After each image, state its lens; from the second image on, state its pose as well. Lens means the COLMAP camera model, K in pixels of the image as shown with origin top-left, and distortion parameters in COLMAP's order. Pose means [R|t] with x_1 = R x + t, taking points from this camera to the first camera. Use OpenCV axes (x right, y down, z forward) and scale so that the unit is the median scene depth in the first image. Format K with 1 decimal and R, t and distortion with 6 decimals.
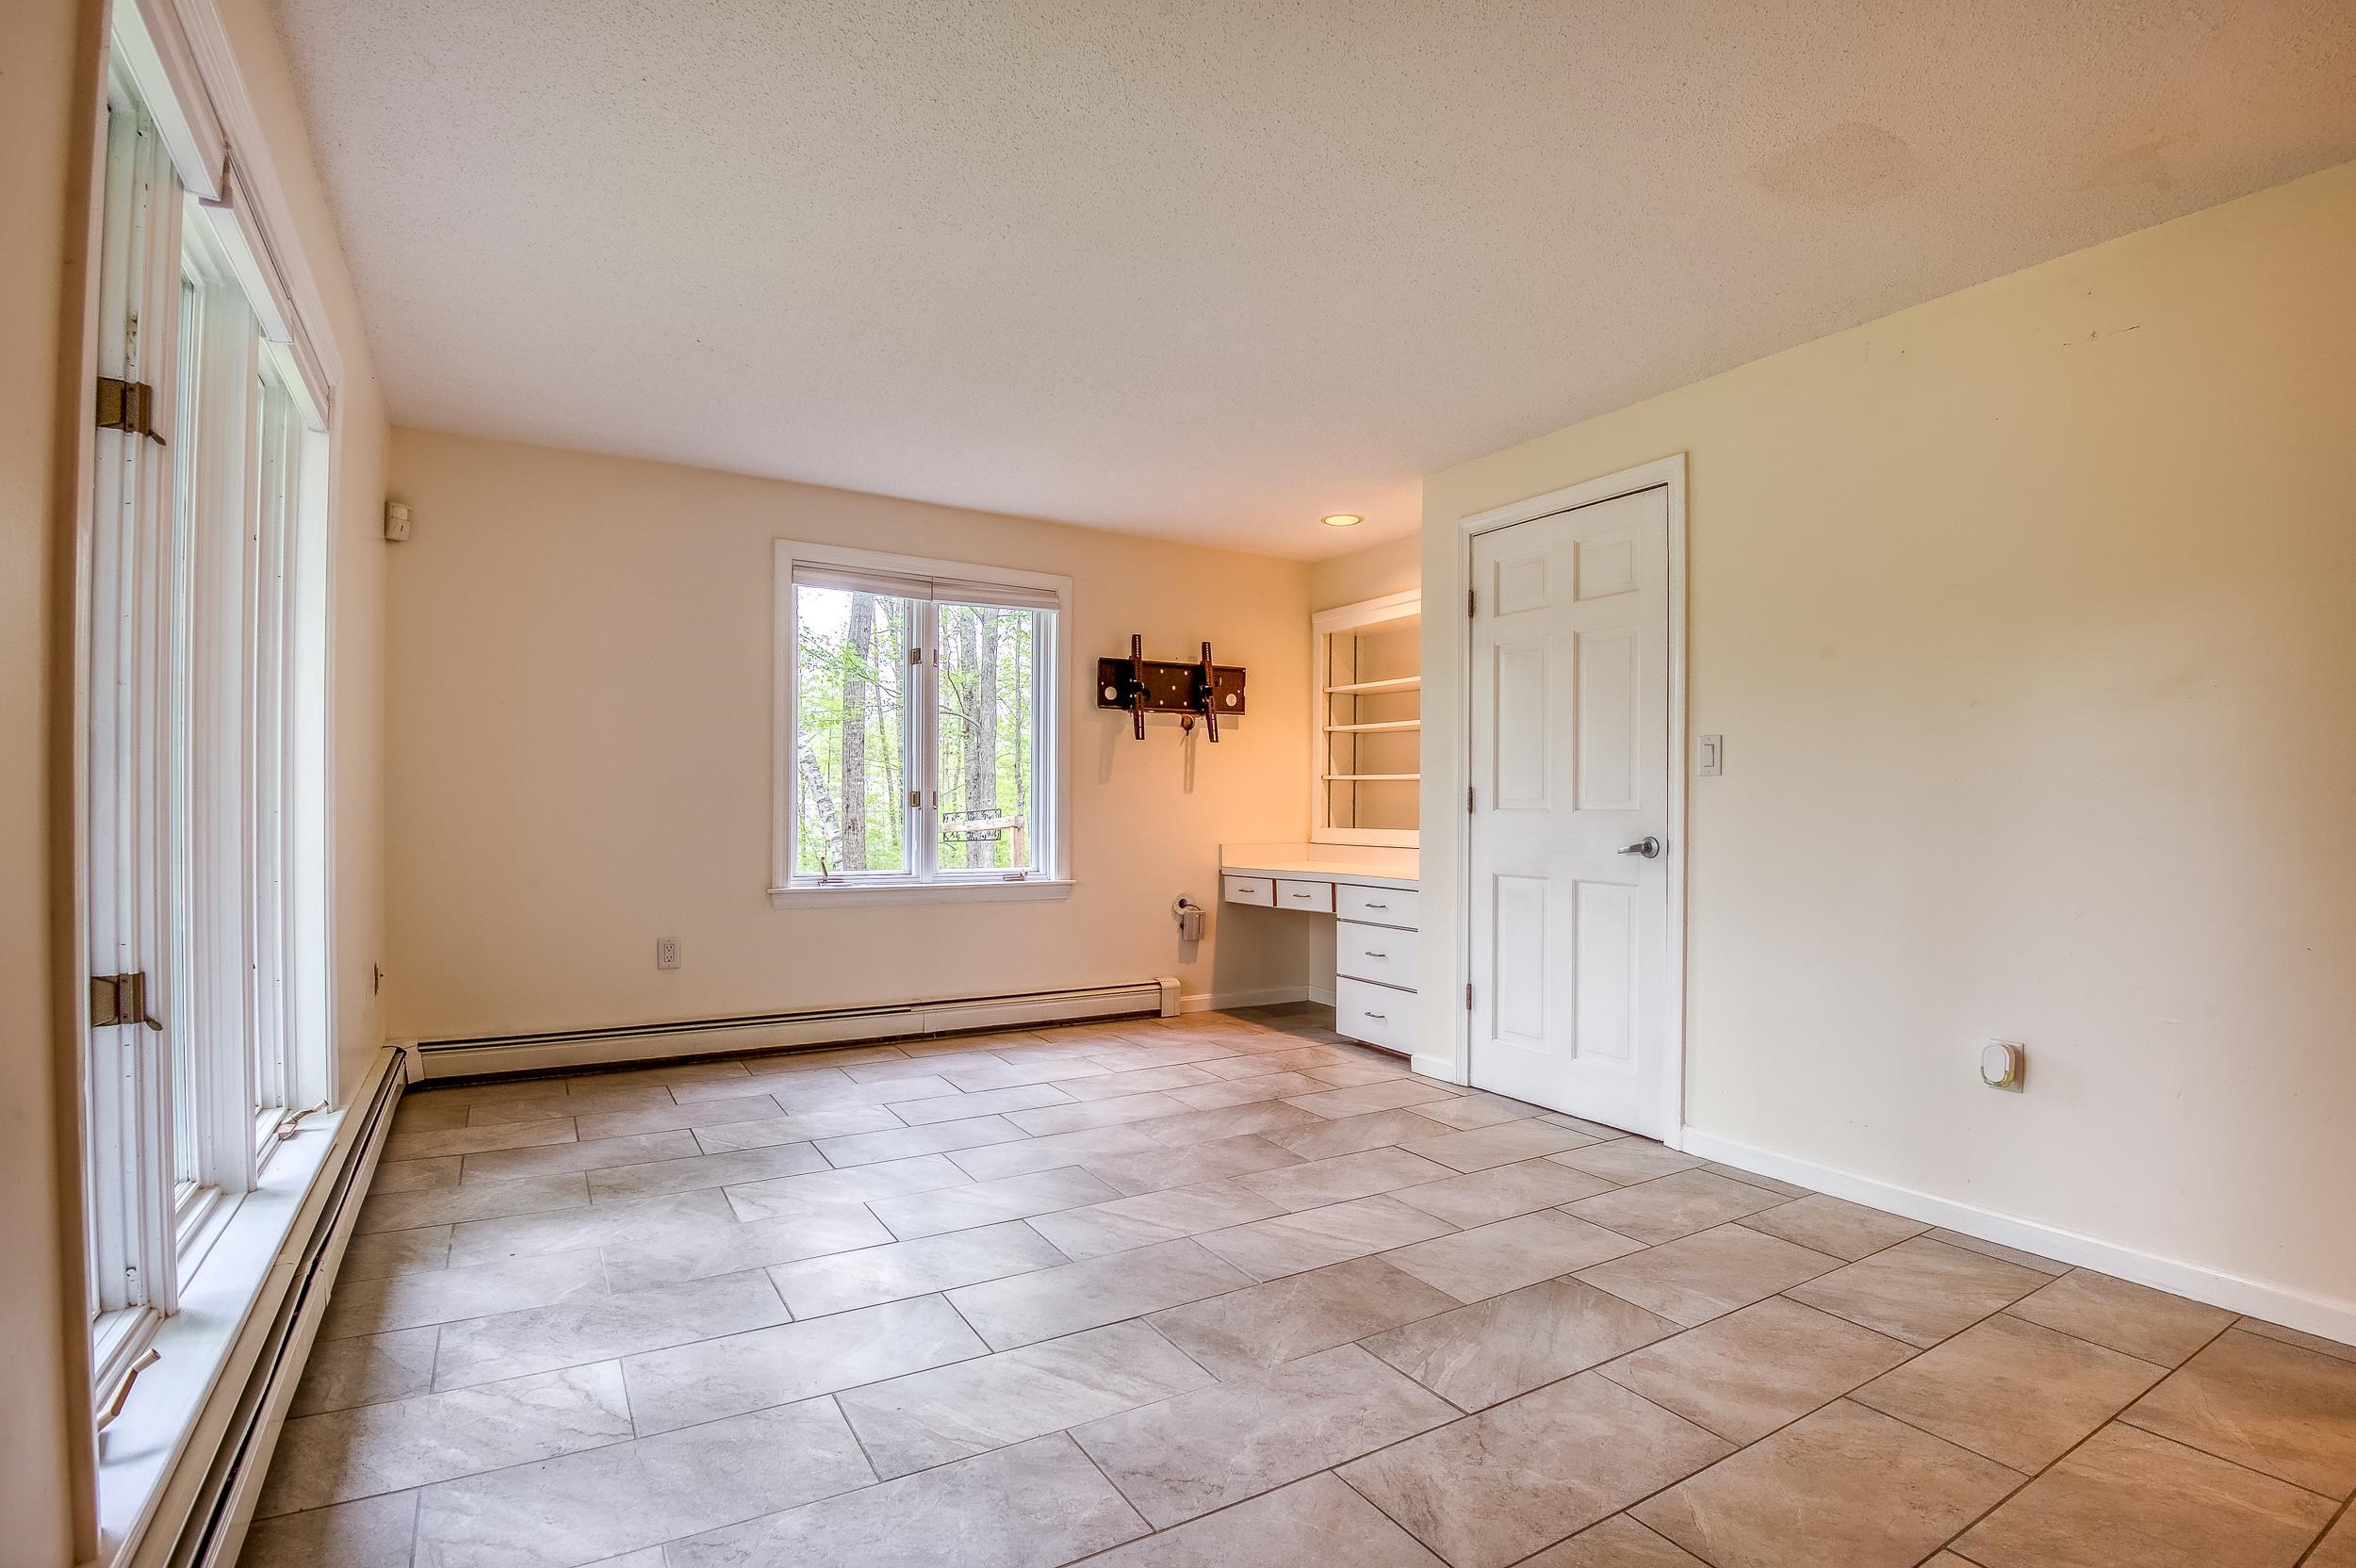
lens RADIAL K [[1082.2, 0, 1186.9], [0, 1082.2, 813.6], [0, 0, 1]] dist [-0.019812, -0.010929]
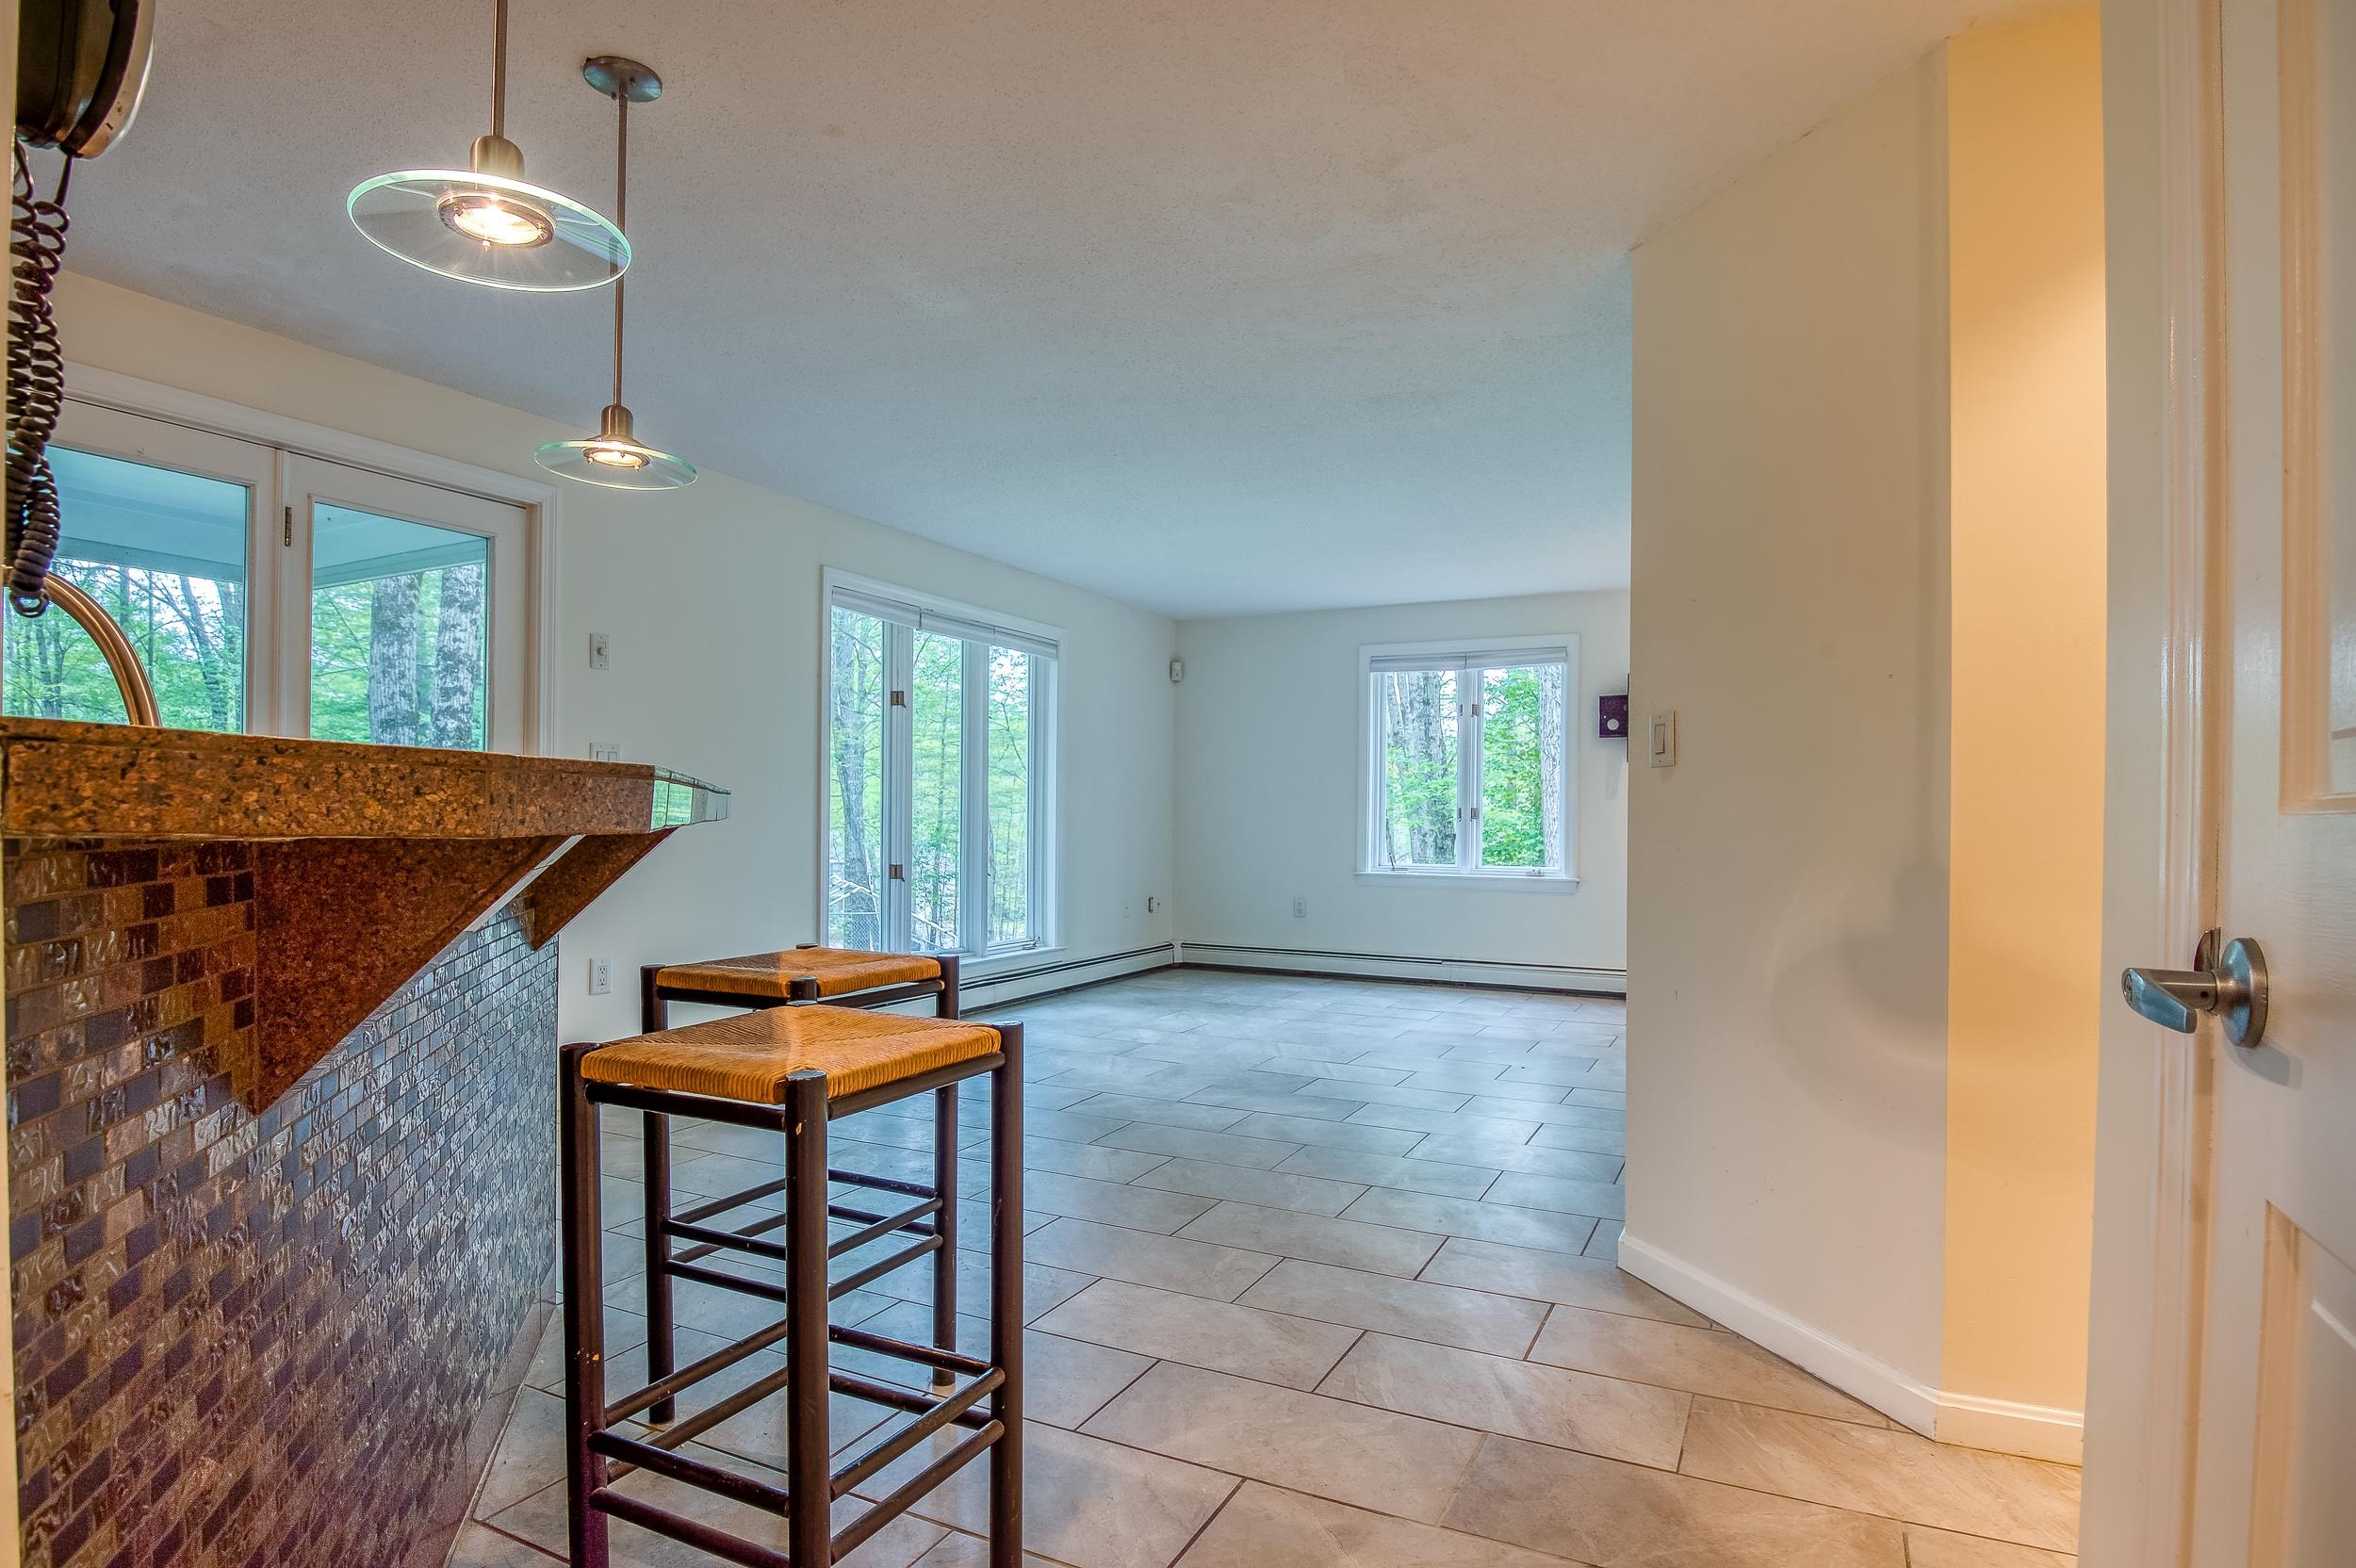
lens RADIAL K [[1190.7, 0, 1182.1], [0, 1190.7, 819.6], [0, 0, 1]] dist [-0.003526, -0.000042]
pose [[0.515160, -0.002657, -0.857090, 0.937372], [-0.009434, 0.999917, -0.008770, 0.010752], [0.857042, 0.012604, 0.515092, -0.084792]]
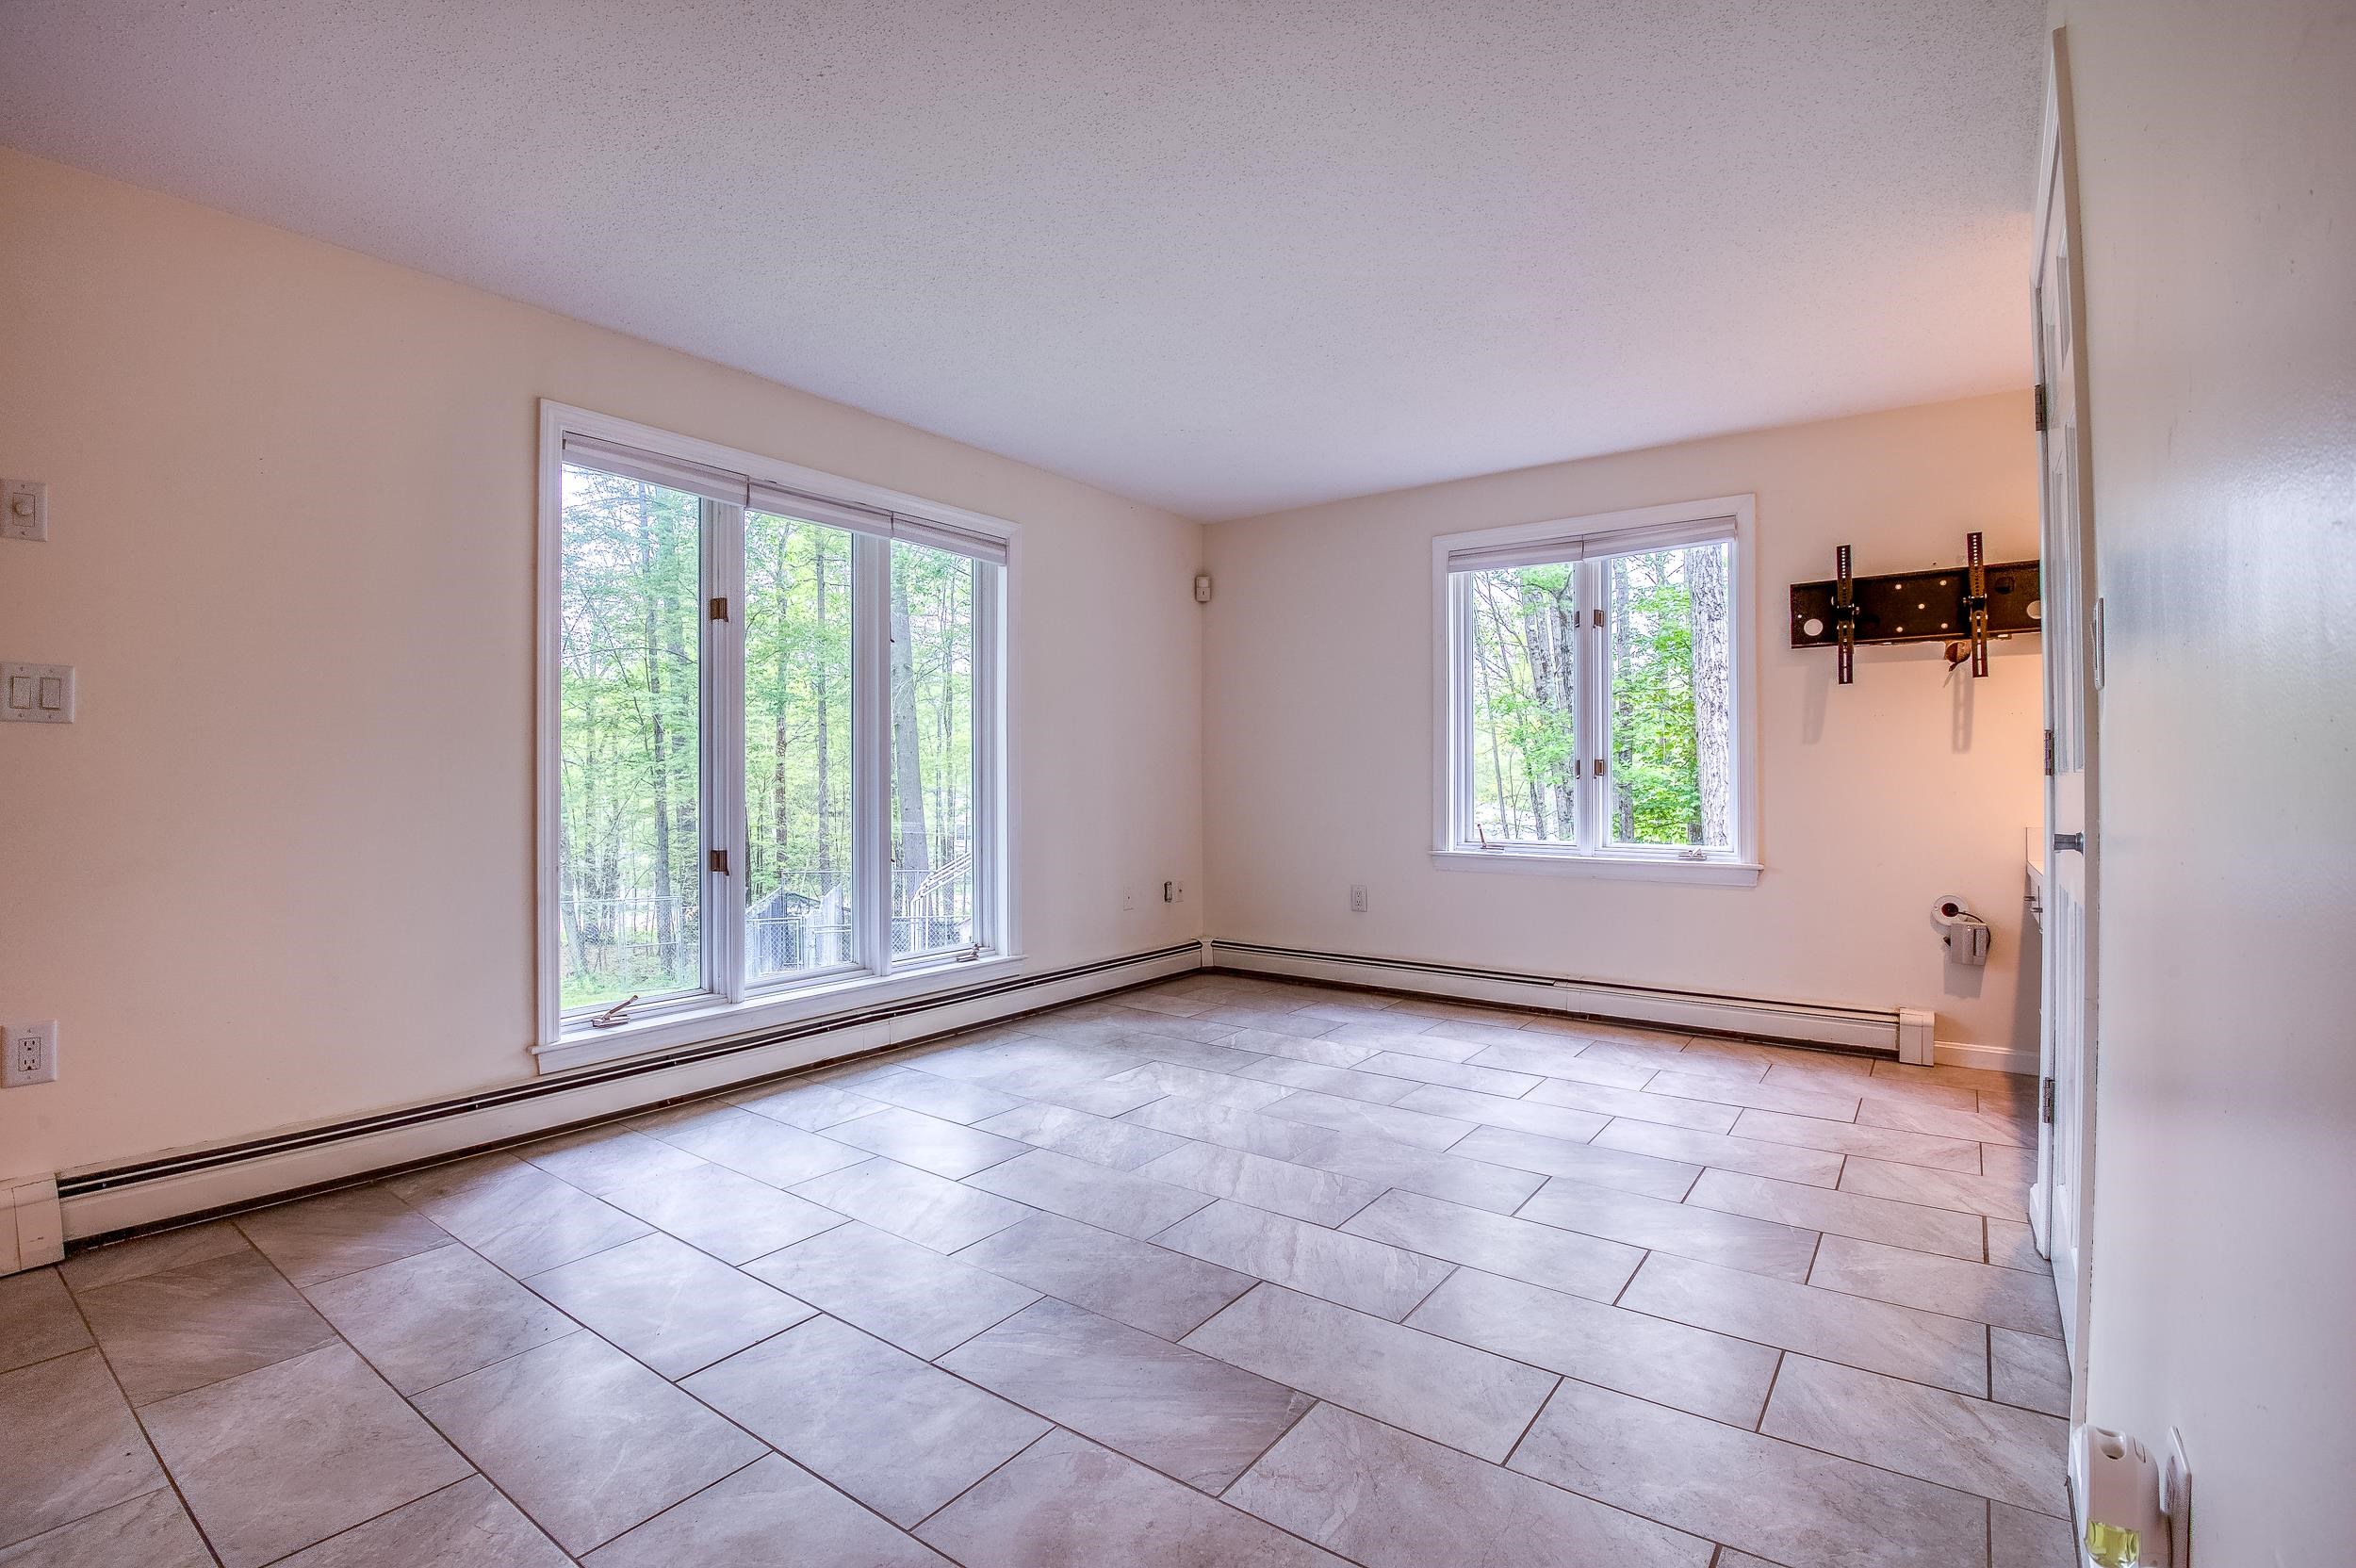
lens RADIAL K [[1082.2, 0, 1208.2], [0, 1082.2, 774.7], [0, 0, 1]] dist [-0.019812, -0.010929]
pose [[0.398312, -0.012344, -0.917167, 0.543098], [0.001086, 0.999915, -0.012986, 0.004952], [0.917249, 0.004177, 0.398291, 0.342313]]
